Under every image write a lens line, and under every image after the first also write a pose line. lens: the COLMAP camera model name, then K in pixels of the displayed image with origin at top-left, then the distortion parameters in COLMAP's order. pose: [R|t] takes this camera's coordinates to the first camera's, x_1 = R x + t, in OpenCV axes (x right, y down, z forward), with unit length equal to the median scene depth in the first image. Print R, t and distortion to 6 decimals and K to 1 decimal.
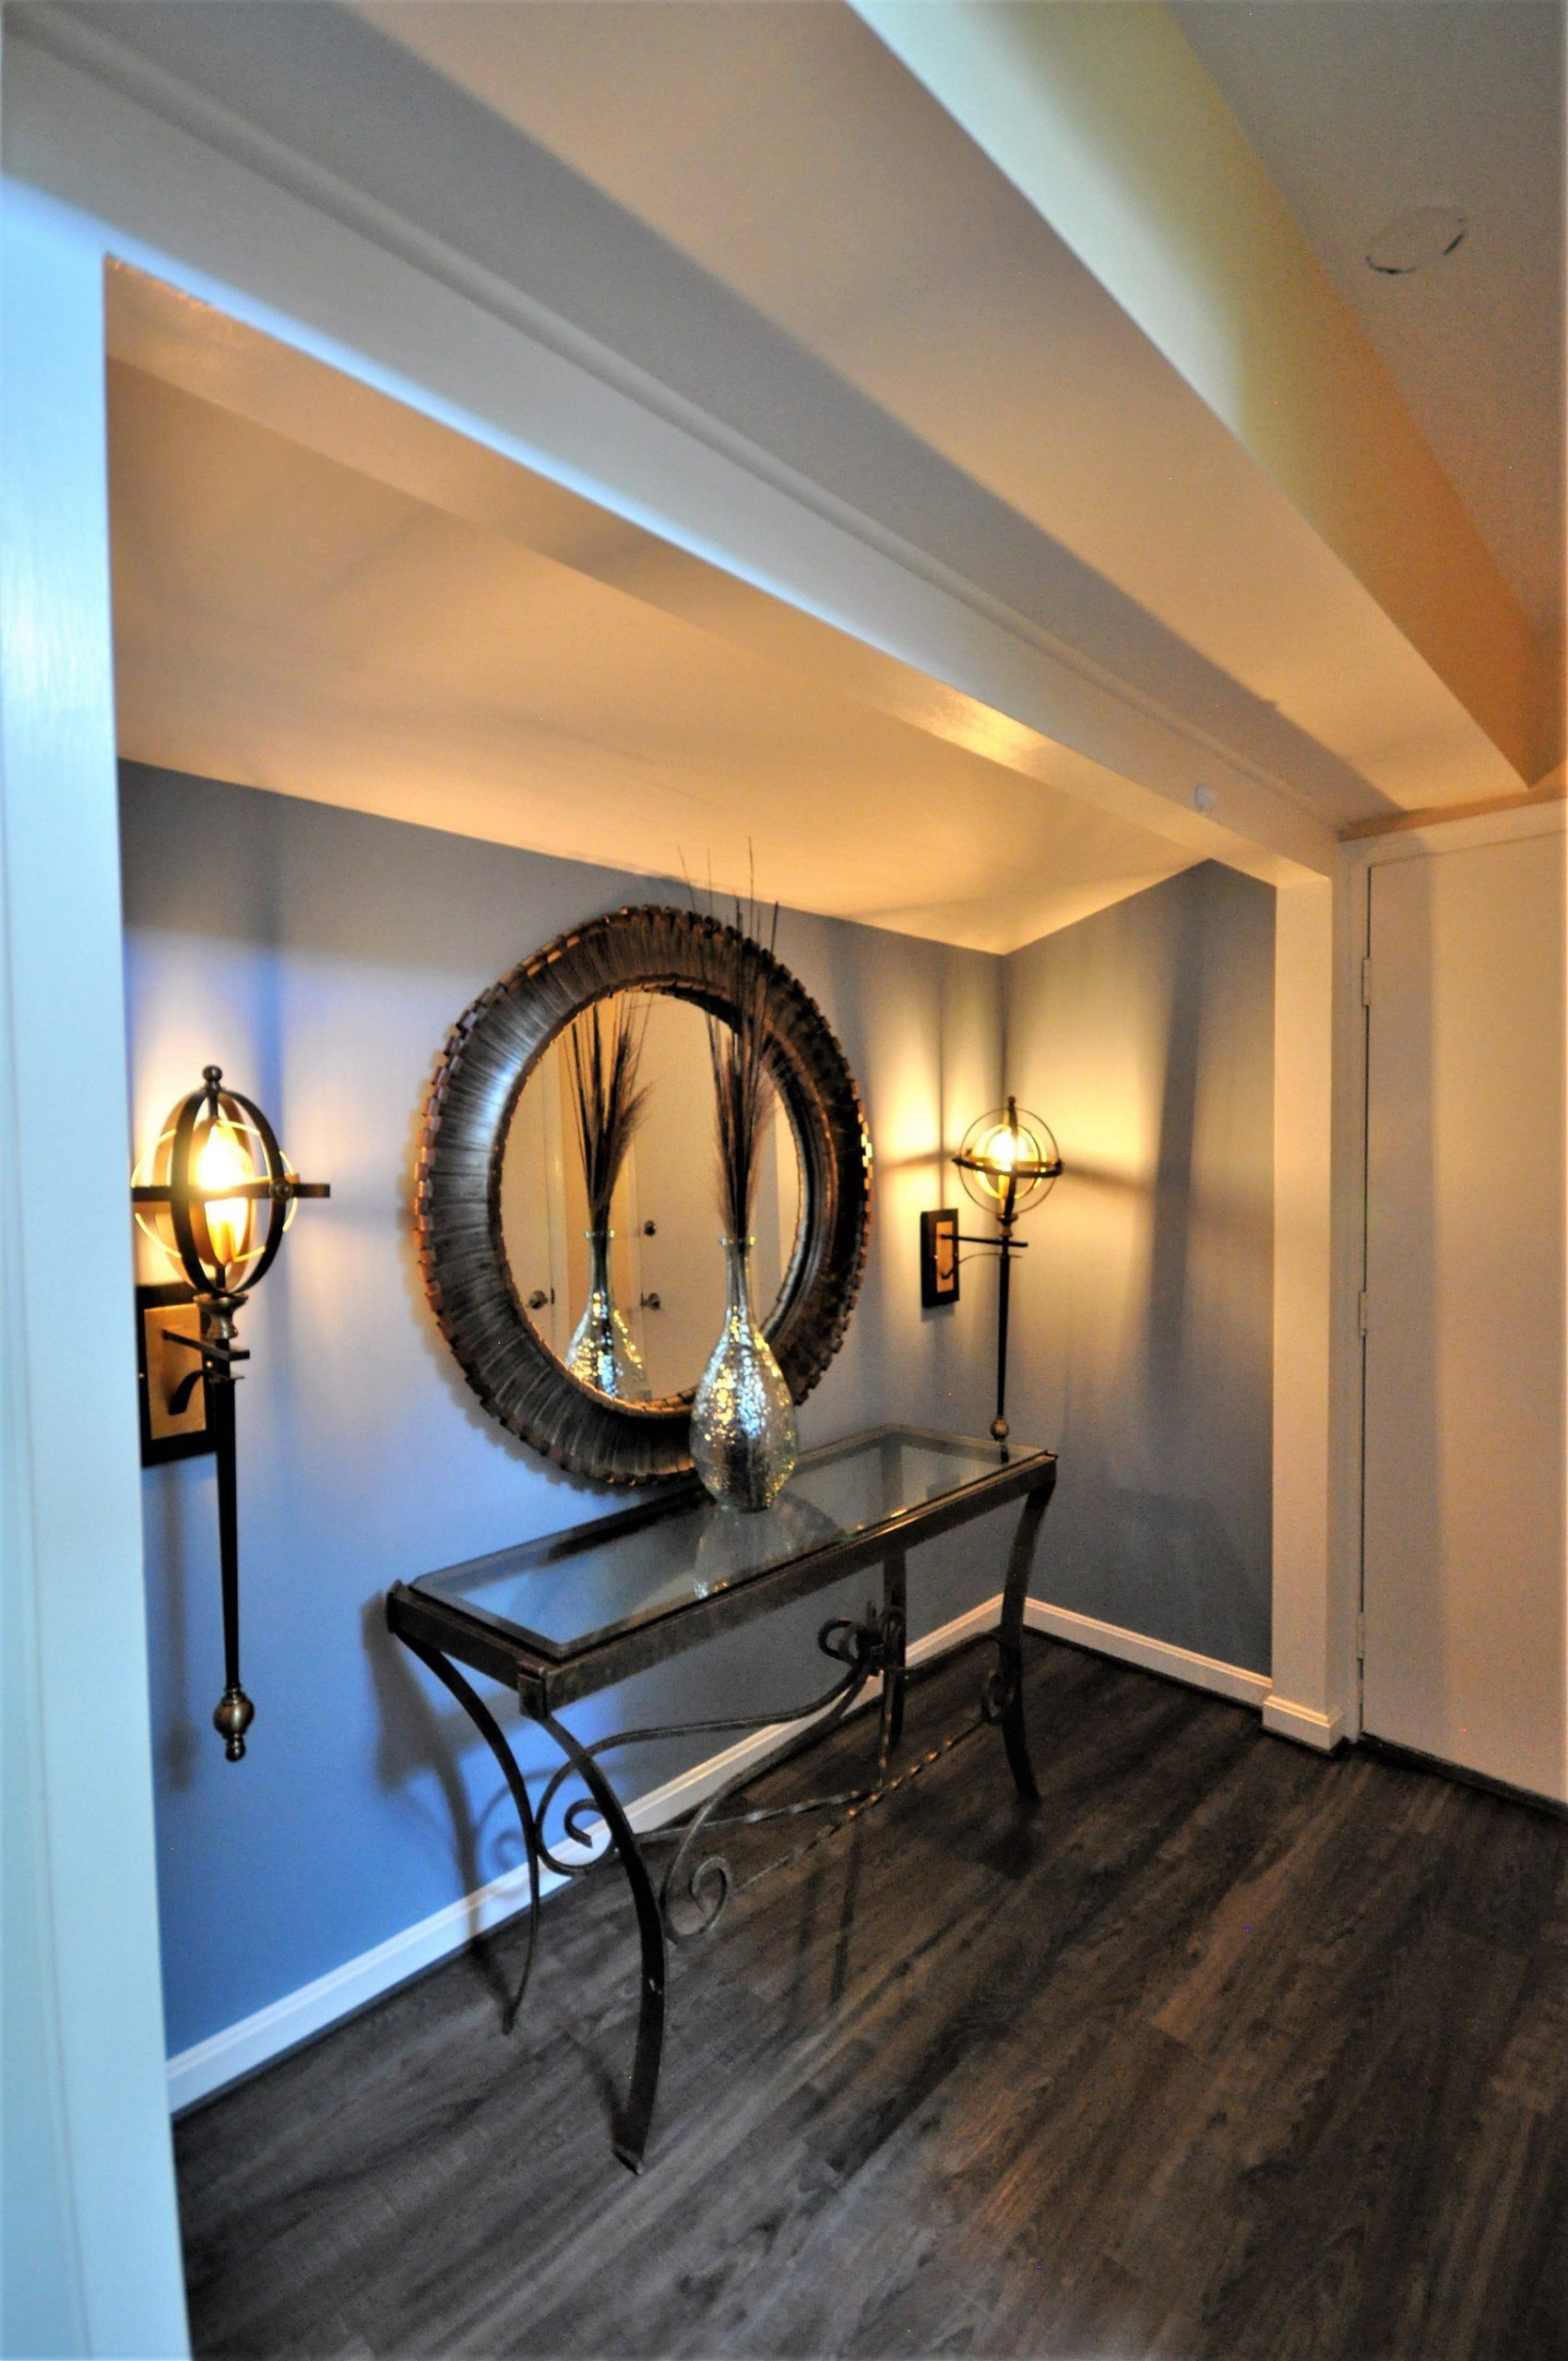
lens RADIAL K [[1051.7, 0, 784.0], [0, 1051.7, 1180.5], [0, 0, 1]] dist [-0.000356, -0.000083]
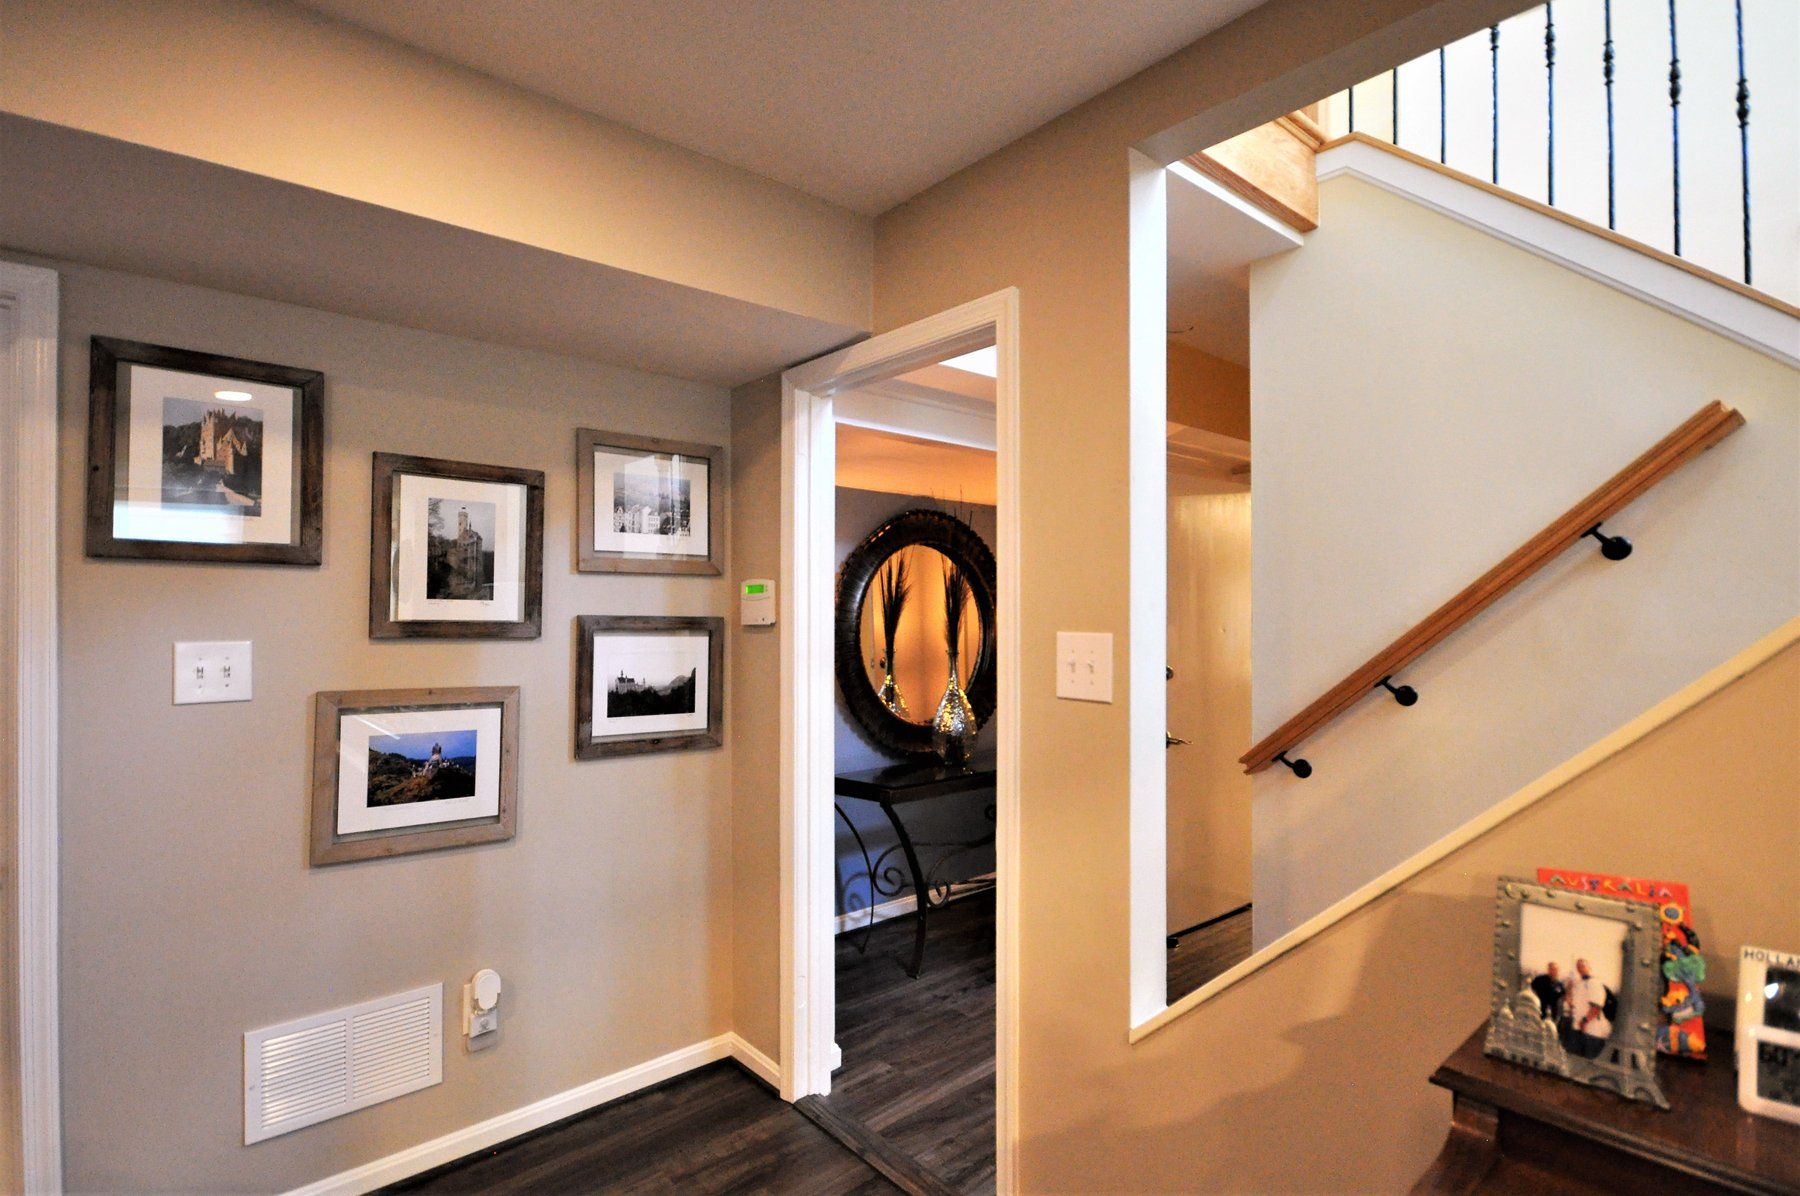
lens RADIAL K [[874.4, 0, 900.0], [0, 874.4, 598.0], [0, 0, 1]] dist [0.000667, 0.000020]
pose [[0.996848, 0.012417, -0.078354, -0.010504], [-0.015810, 0.998957, -0.042838, 0.024594], [0.077740, 0.043942, 0.996005, -0.995509]]
